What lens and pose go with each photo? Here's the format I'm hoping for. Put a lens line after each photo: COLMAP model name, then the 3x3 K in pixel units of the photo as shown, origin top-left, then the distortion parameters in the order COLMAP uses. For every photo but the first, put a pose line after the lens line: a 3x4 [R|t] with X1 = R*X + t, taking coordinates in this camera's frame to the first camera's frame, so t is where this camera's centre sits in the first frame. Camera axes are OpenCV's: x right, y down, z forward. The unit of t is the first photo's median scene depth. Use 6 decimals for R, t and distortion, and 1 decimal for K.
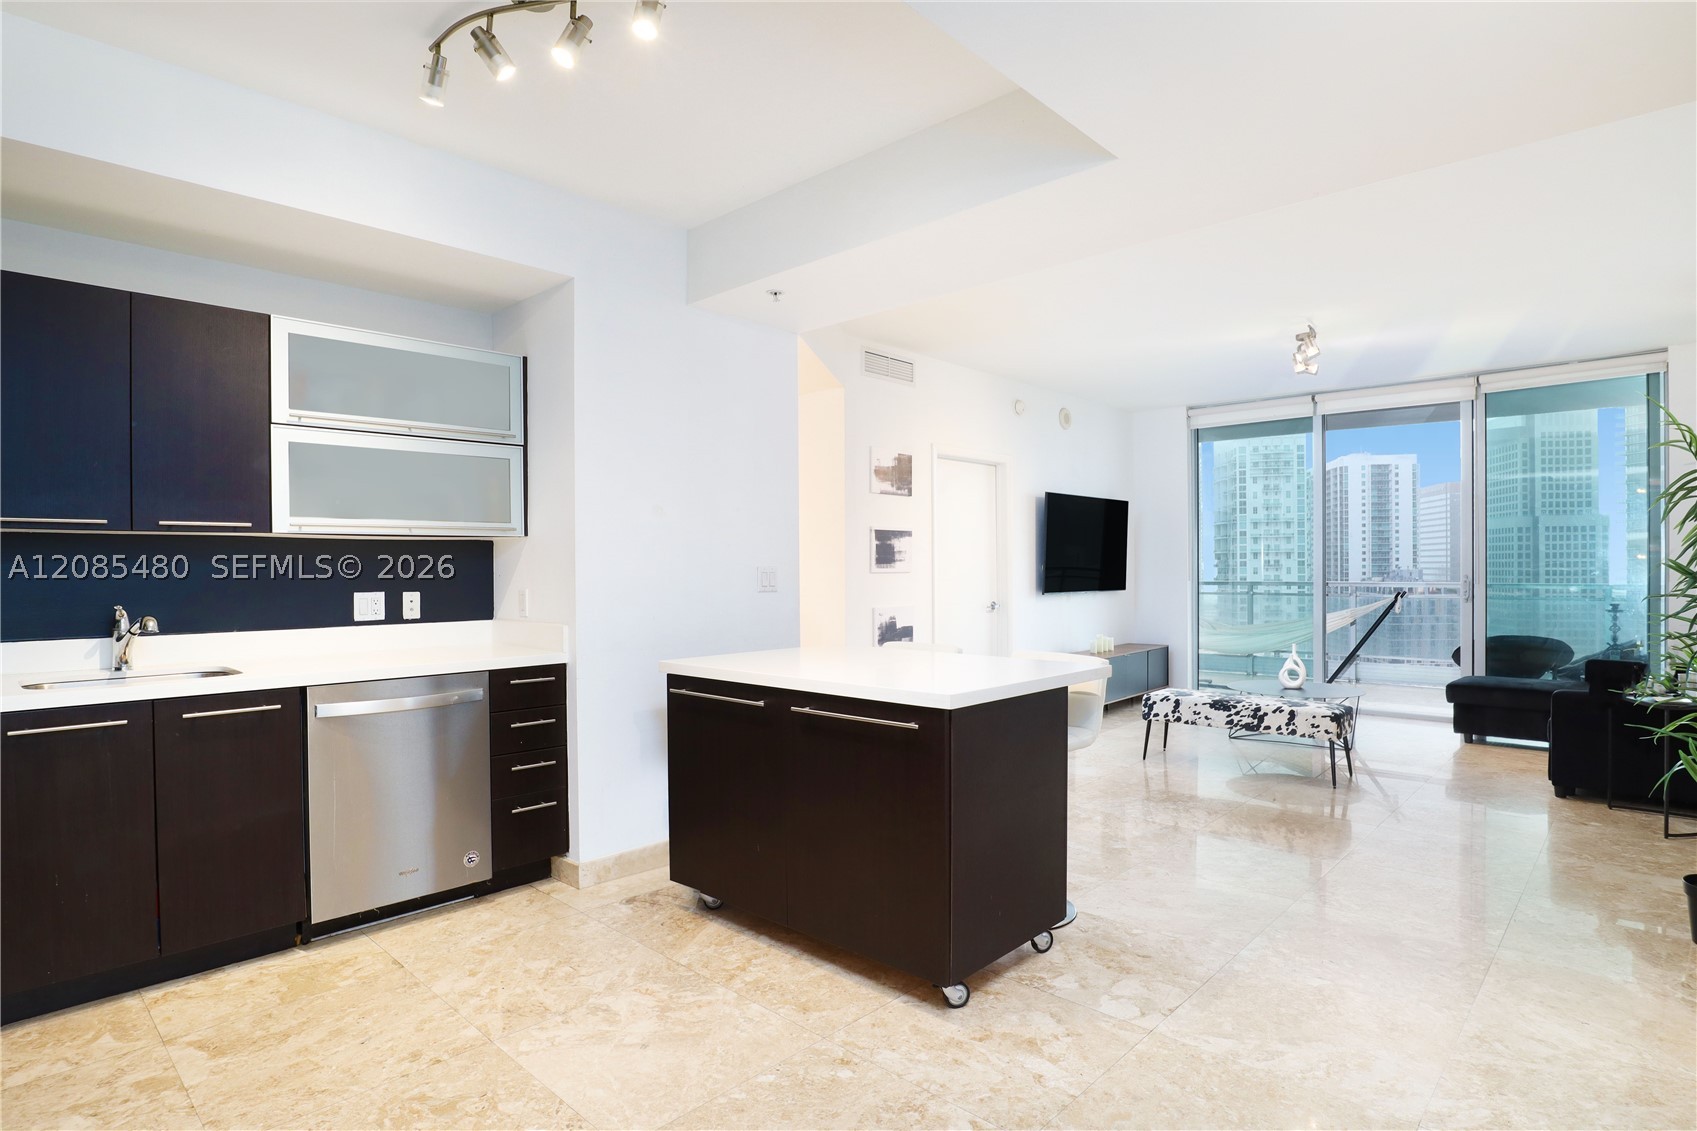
lens RADIAL K [[900.8, 0, 853.1], [0, 900.8, 564.1], [0, 0, 1]] dist [-0.054152, 0.011298]
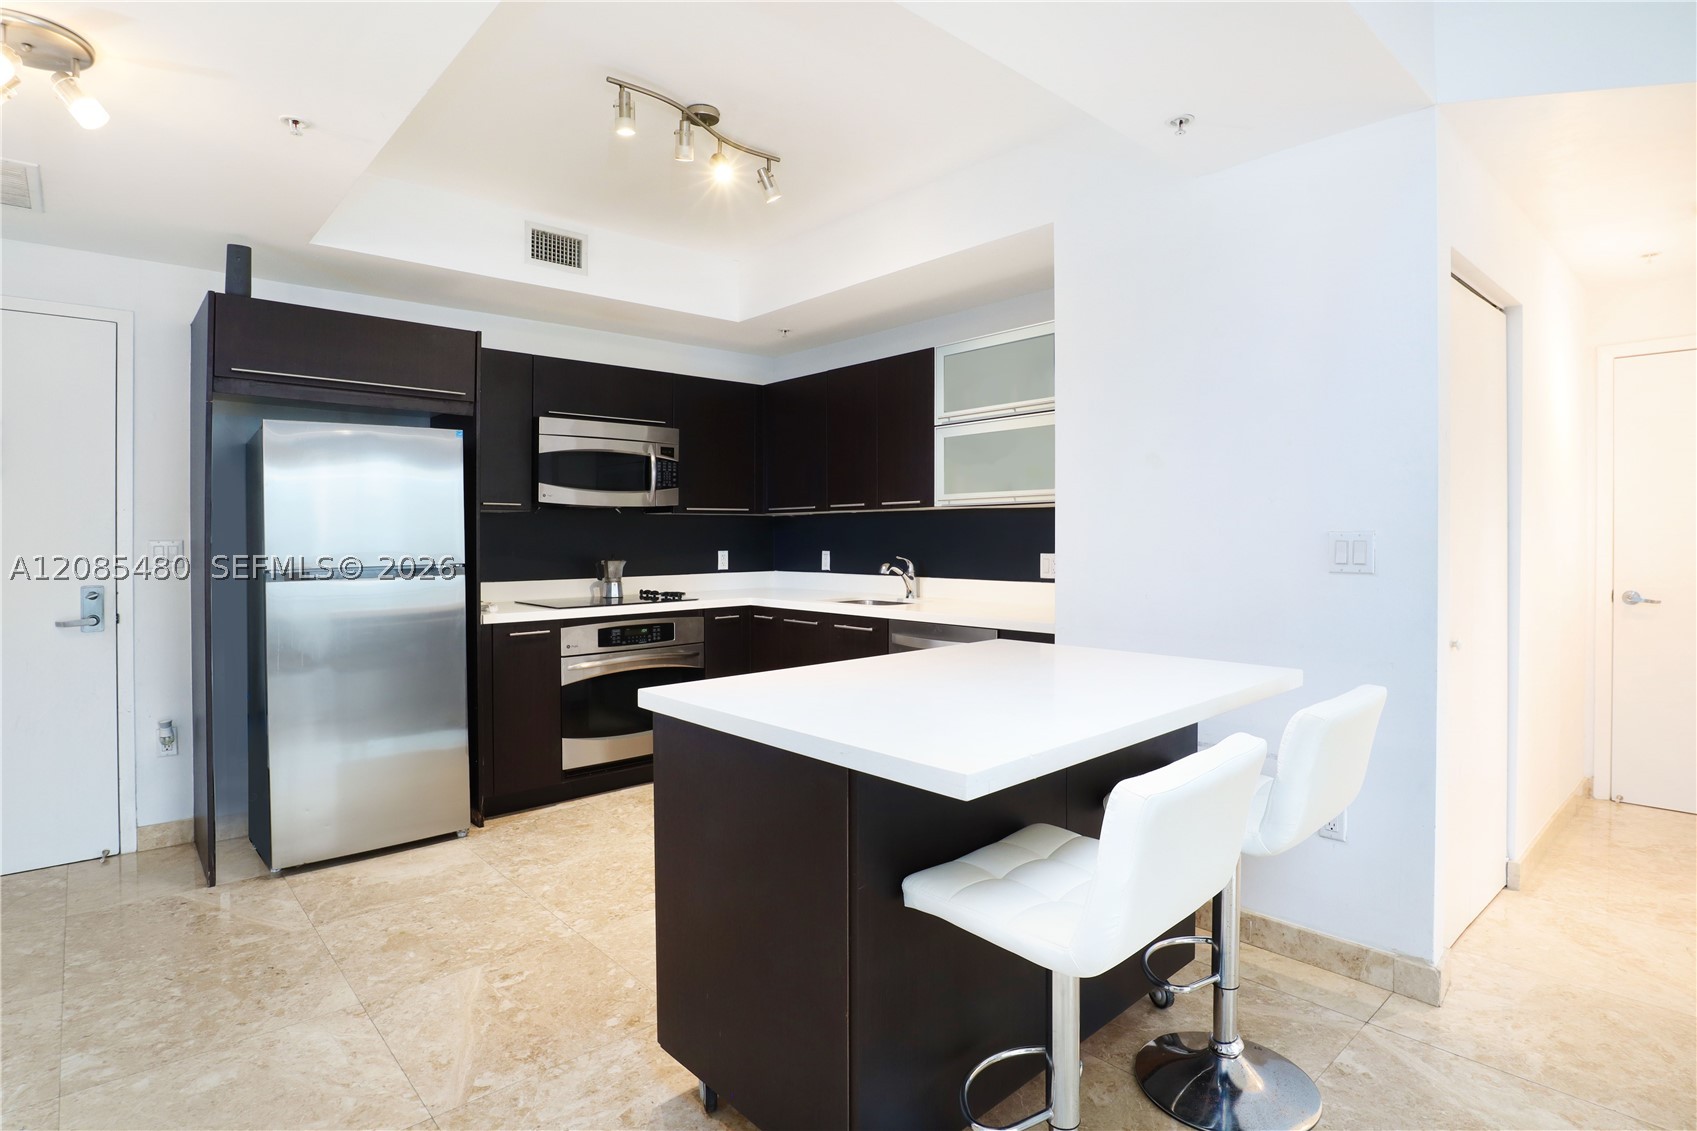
lens RADIAL K [[879.9, 0, 855.0], [0, 879.9, 534.2], [0, 0, 1]] dist [-0.054332, 0.000378]
pose [[-0.096139, 0.008293, -0.995333, 0.737561], [0.011738, 0.999905, 0.007198, -0.004486], [0.995299, -0.010992, -0.096228, 1.053966]]
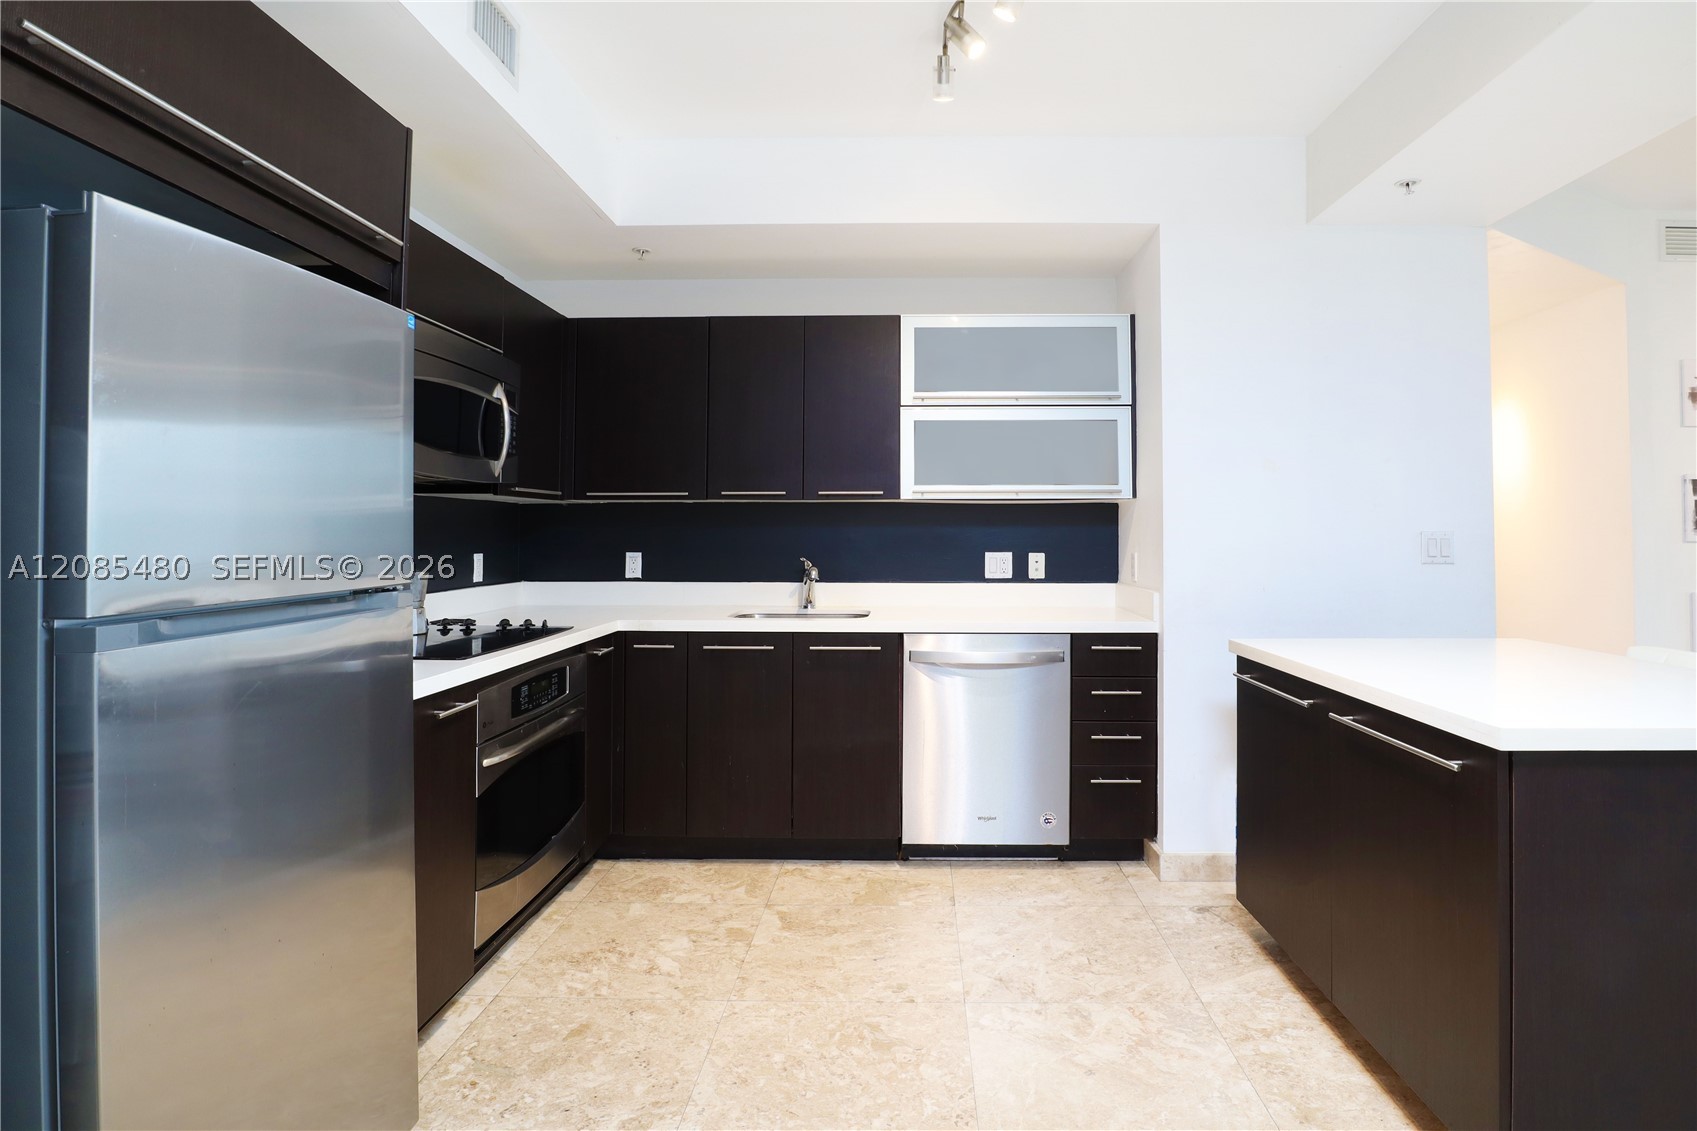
lens RADIAL K [[909.7, 0, 879.5], [0, 909.7, 491.0], [0, 0, 1]] dist [-0.050622, 0.014217]
pose [[0.660164, -0.026033, -0.750670, 0.241969], [-0.004641, 0.999239, -0.038735, 0.000448], [0.751107, 0.029055, 0.659541, 0.188355]]
